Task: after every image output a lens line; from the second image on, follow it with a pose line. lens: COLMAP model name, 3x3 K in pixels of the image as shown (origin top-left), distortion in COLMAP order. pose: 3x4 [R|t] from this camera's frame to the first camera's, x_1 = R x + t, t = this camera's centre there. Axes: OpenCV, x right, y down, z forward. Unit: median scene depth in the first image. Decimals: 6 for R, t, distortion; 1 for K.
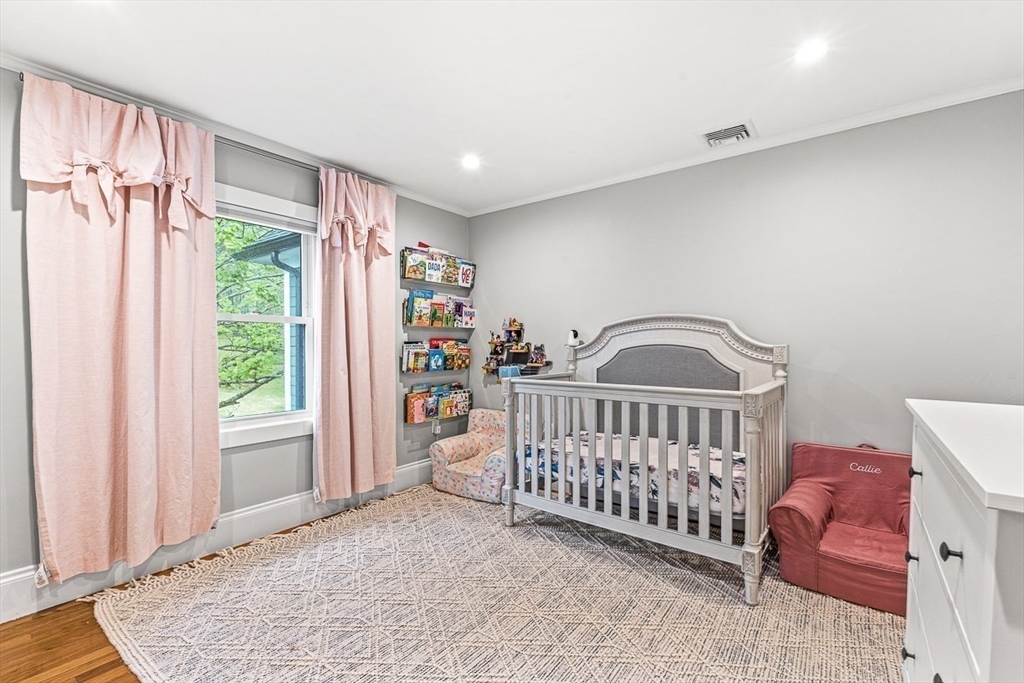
lens RADIAL K [[454.0, 0, 515.4], [0, 454.0, 345.4], [0, 0, 1]] dist [-0.001719, -0.000078]
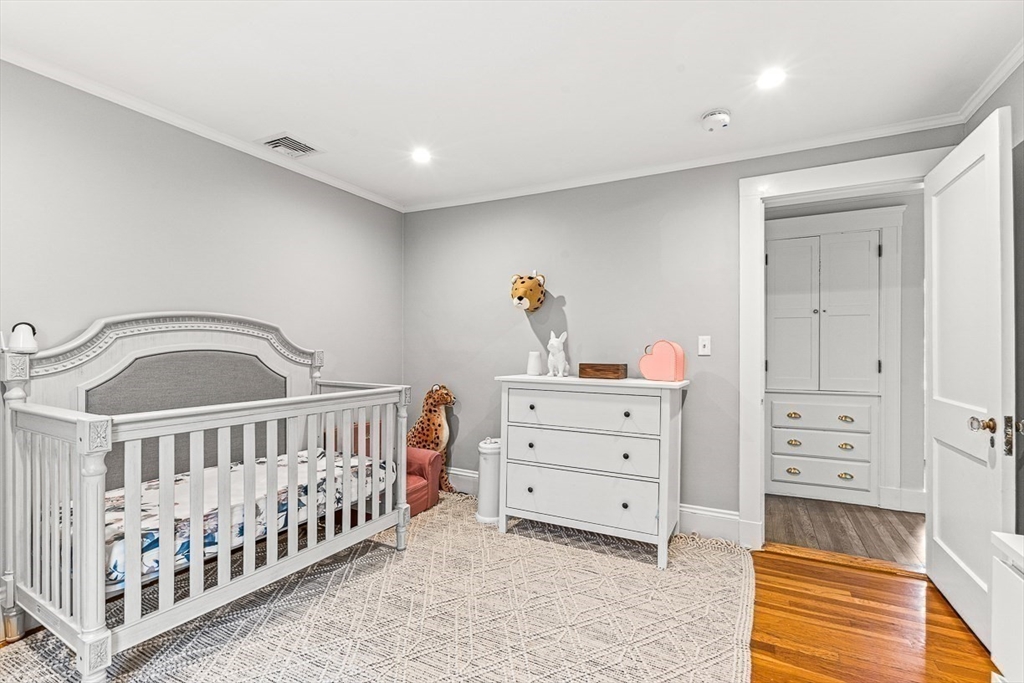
lens RADIAL K [[454.0, 0, 509.1], [0, 454.0, 344.1], [0, 0, 1]] dist [-0.001719, -0.000078]
pose [[-0.143245, 0.010182, 0.989635, -0.597251], [0.002994, 0.999947, -0.009854, -0.002882], [-0.989683, 0.001552, -0.143268, 0.641976]]
